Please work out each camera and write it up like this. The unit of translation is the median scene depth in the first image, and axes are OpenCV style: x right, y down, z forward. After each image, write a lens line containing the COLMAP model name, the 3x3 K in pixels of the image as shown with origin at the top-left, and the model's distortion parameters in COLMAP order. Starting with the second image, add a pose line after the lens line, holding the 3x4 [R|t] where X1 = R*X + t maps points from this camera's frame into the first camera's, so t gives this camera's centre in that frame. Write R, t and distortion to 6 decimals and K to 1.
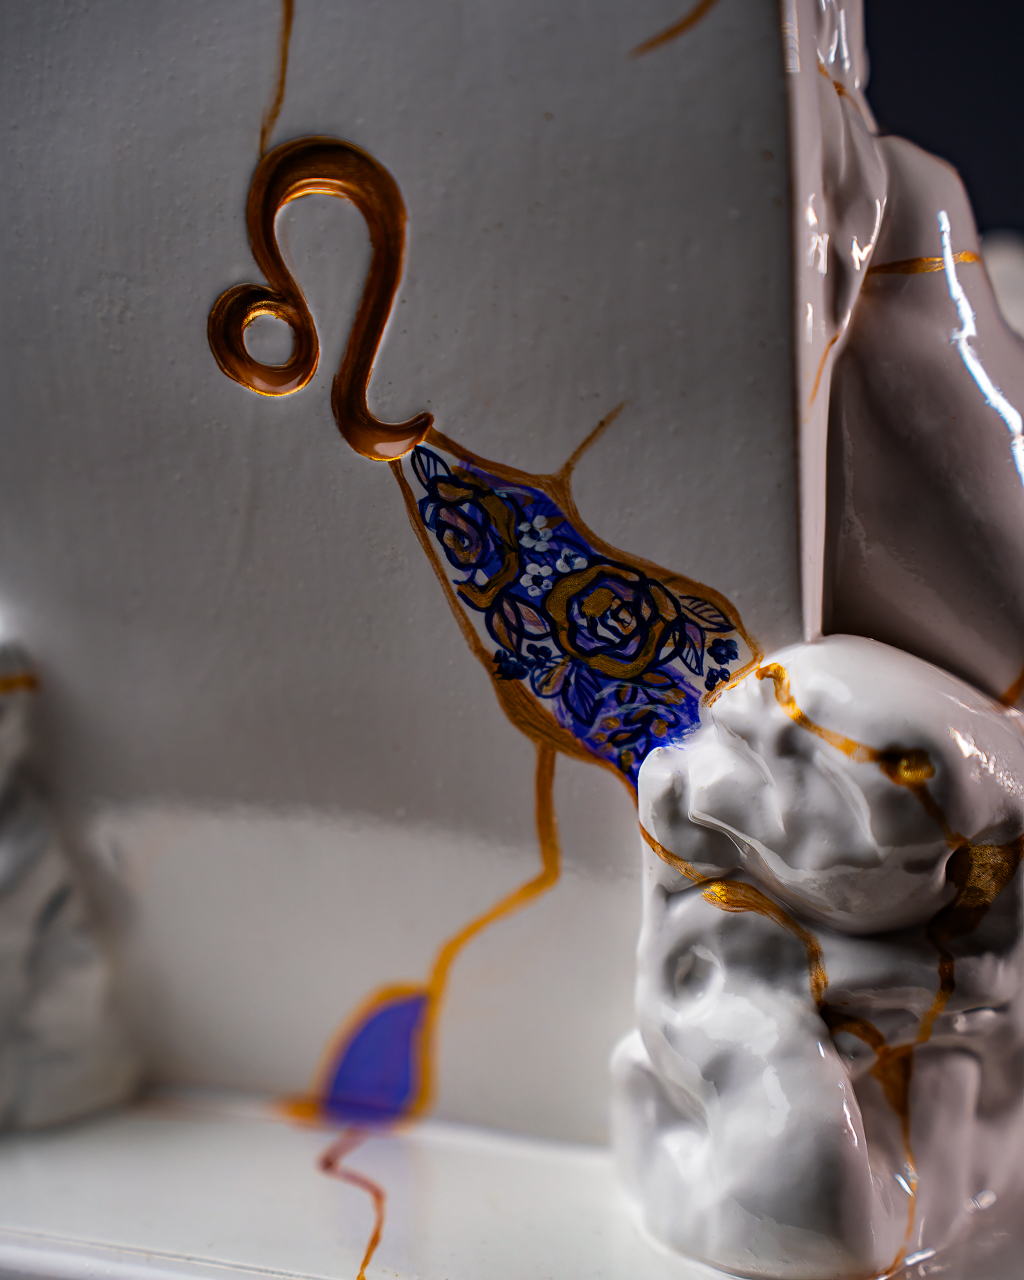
lens RADIAL K [[3142.6, 0, 512.0], [0, 3142.6, 640.0], [0, 0, 1]] dist [0.468358, 0.469072]
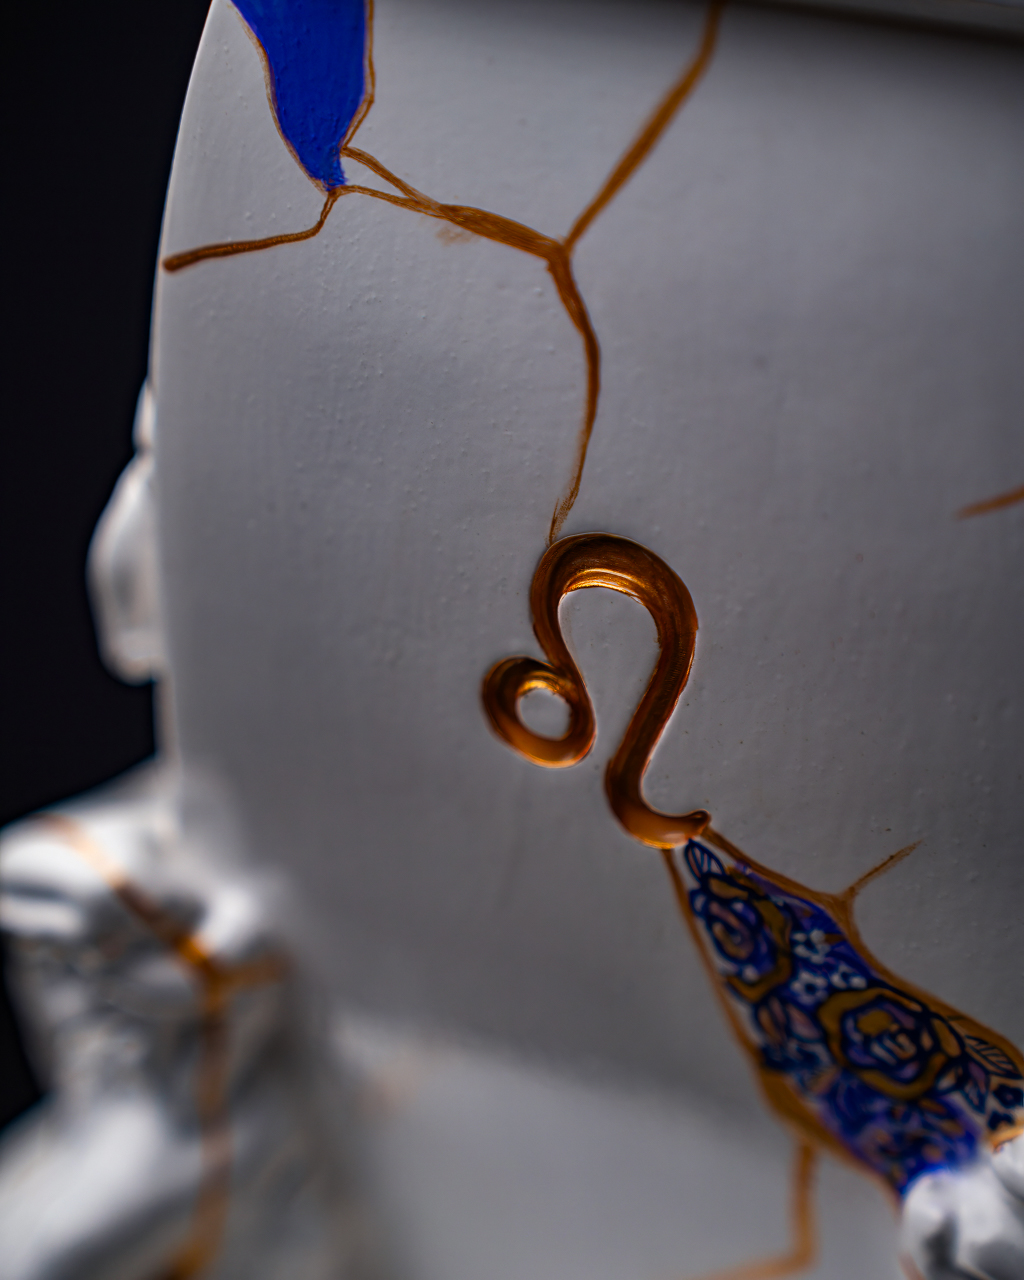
lens RADIAL K [[3142.6, 0, 512.0], [0, 3142.6, 640.0], [0, 0, 1]] dist [0.468358, 0.469072]
pose [[0.992529, 0.084034, -0.088452, -0.005155], [-0.073806, 0.990832, 0.113157, -0.222639], [0.097150, -0.105783, 0.989632, 0.074605]]
